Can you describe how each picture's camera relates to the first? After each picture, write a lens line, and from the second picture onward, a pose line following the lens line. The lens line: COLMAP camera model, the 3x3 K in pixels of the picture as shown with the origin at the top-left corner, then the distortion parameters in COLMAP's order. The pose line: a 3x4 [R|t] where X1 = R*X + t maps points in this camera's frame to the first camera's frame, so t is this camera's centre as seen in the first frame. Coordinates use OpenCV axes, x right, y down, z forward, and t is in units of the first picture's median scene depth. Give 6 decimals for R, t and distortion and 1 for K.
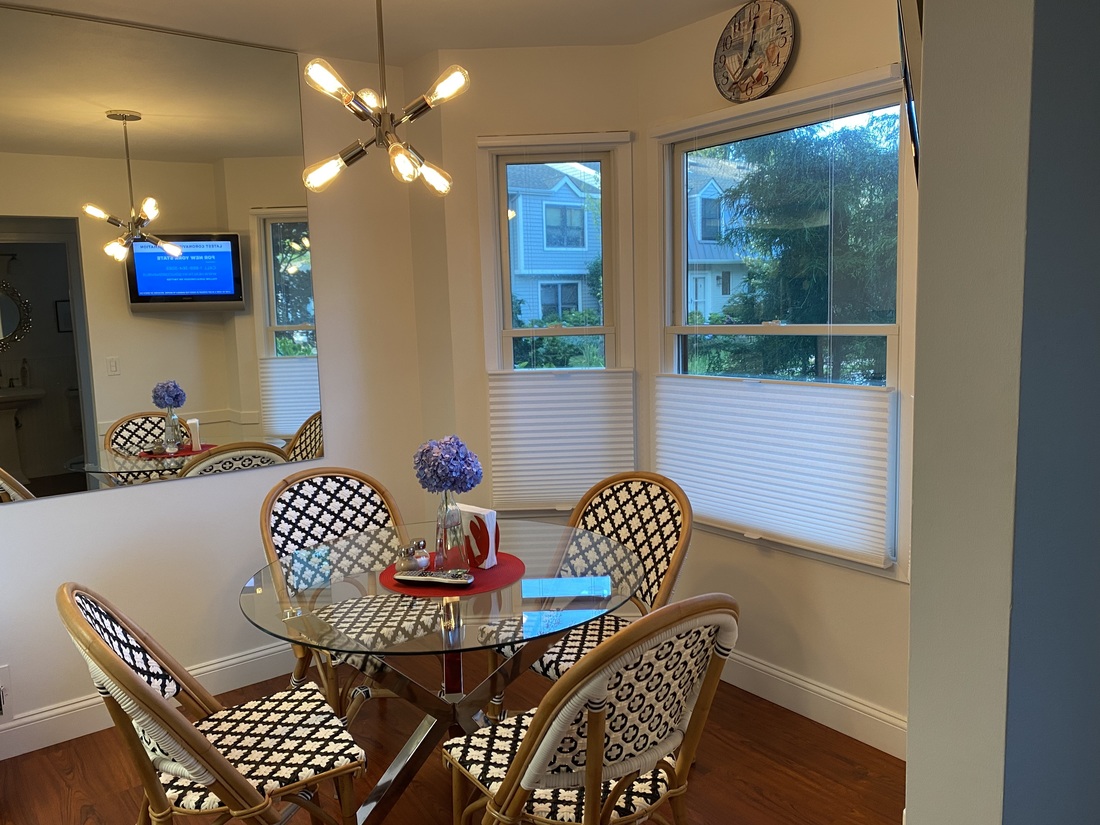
lens RADIAL K [[840.3, 0, 547.6], [0, 840.3, 396.0], [0, 0, 1]] dist [0.006877, -0.001471]
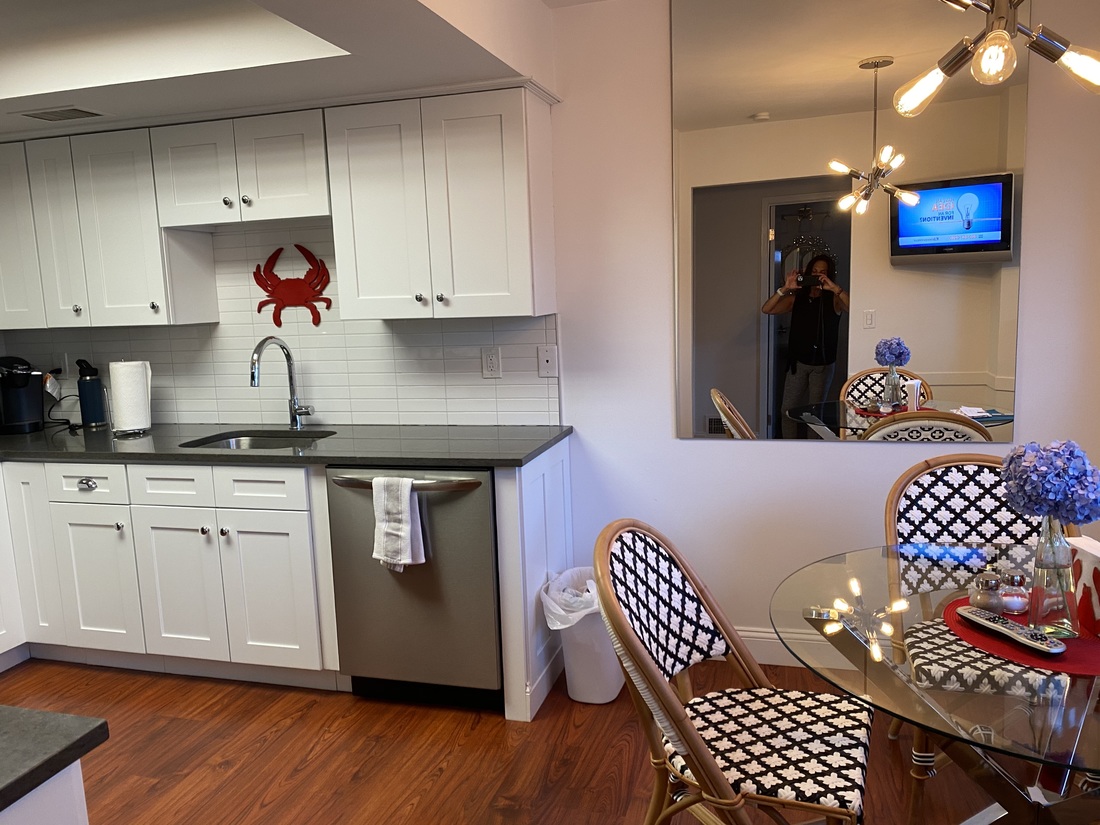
lens RADIAL K [[840.3, 0, 547.6], [0, 840.3, 396.0], [0, 0, 1]] dist [0.006877, -0.001471]
pose [[0.584249, 0.112723, -0.803708, 0.150561], [-0.066206, 0.993626, 0.091233, -0.020306], [0.808869, -0.000093, 0.587988, 0.179609]]
